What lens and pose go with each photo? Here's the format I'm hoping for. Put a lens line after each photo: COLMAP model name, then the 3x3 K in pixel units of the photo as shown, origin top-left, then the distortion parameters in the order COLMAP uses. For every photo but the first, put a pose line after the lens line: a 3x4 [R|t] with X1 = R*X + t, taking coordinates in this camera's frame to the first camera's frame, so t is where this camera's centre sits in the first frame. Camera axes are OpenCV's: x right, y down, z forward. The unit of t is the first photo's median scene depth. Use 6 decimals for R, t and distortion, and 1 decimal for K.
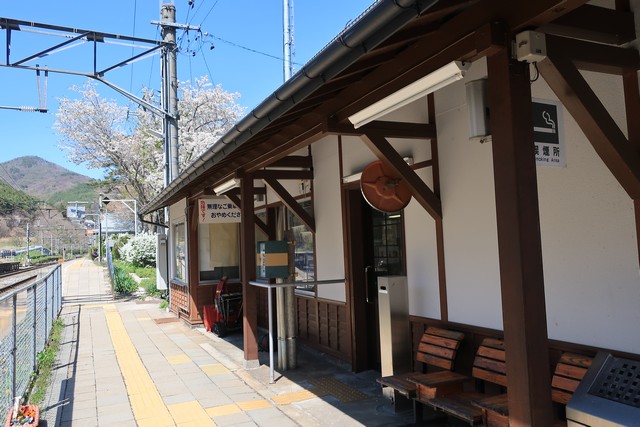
lens RADIAL K [[502.3, 0, 320.8], [0, 502.3, 214.4], [0, 0, 1]] dist [-0.005368, 0.001745]
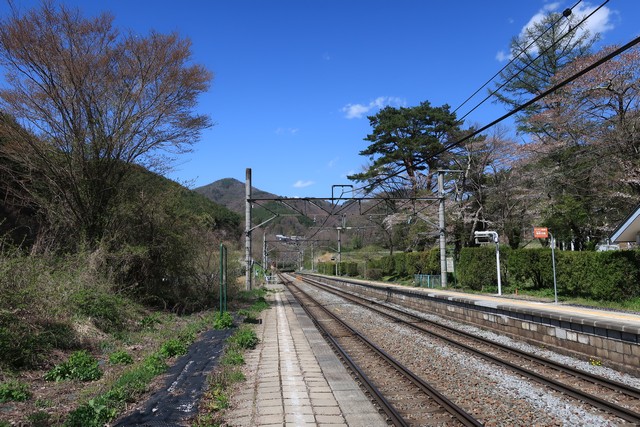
lens RADIAL K [[502.3, 0, 320.8], [0, 502.3, 214.4], [0, 0, 1]] dist [-0.005368, 0.001745]
pose [[0.942709, -0.018334, -0.333113, -0.652300], [0.008478, 0.999483, -0.031015, 0.040773], [0.333509, 0.026414, 0.942377, 0.743088]]
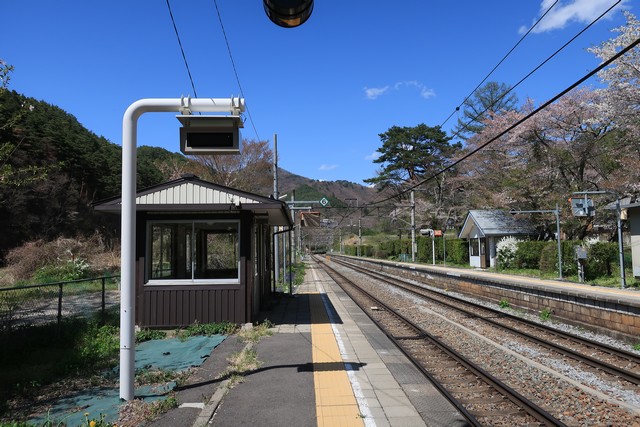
lens RADIAL K [[502.3, 0, 320.8], [0, 502.3, 214.4], [0, 0, 1]] dist [-0.005368, 0.001745]
pose [[0.919402, -0.011153, -0.393161, -0.411302], [0.013759, 0.999898, 0.003812, -0.002611], [0.393078, -0.008915, 0.919462, 0.204942]]
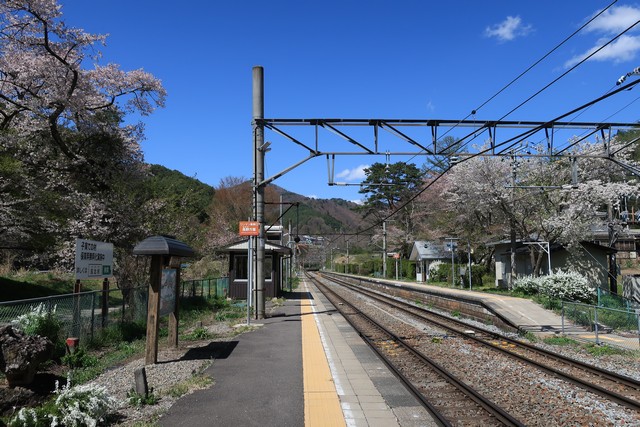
lens RADIAL K [[502.3, 0, 320.8], [0, 502.3, 214.4], [0, 0, 1]] dist [-0.005368, 0.001745]
pose [[0.923573, -0.010692, -0.383273, -0.238486], [-0.001051, 0.999537, -0.030417, -0.033778], [0.383421, 0.028495, 0.923134, -0.164701]]
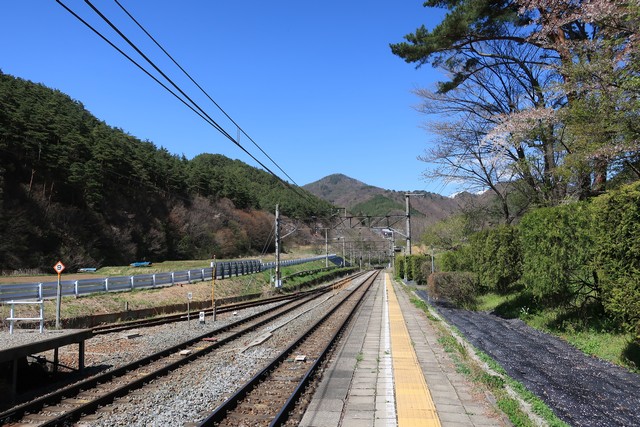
lens RADIAL K [[502.3, 0, 320.8], [0, 502.3, 214.4], [0, 0, 1]] dist [-0.005368, 0.001745]
pose [[0.846997, -0.031667, -0.530653, -0.865415], [0.021299, 0.999444, -0.025646, 0.116929], [0.531170, 0.010419, 0.847201, 1.804846]]
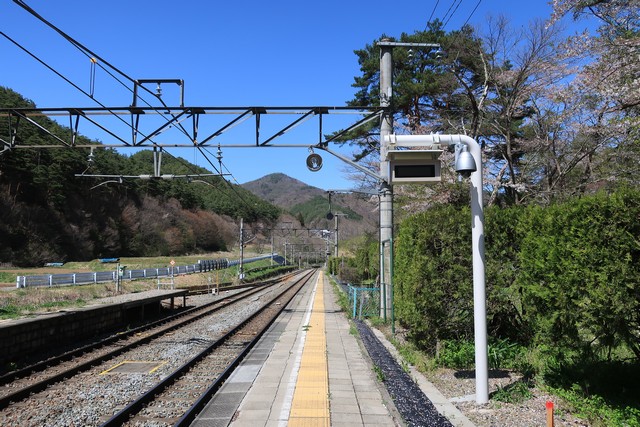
lens RADIAL K [[502.3, 0, 320.8], [0, 502.3, 214.4], [0, 0, 1]] dist [-0.005368, 0.001745]
pose [[0.905227, -0.006297, -0.424882, -0.629161], [-0.003581, 0.999742, -0.022446, 0.077159], [0.424913, 0.021840, 0.904971, 1.327373]]
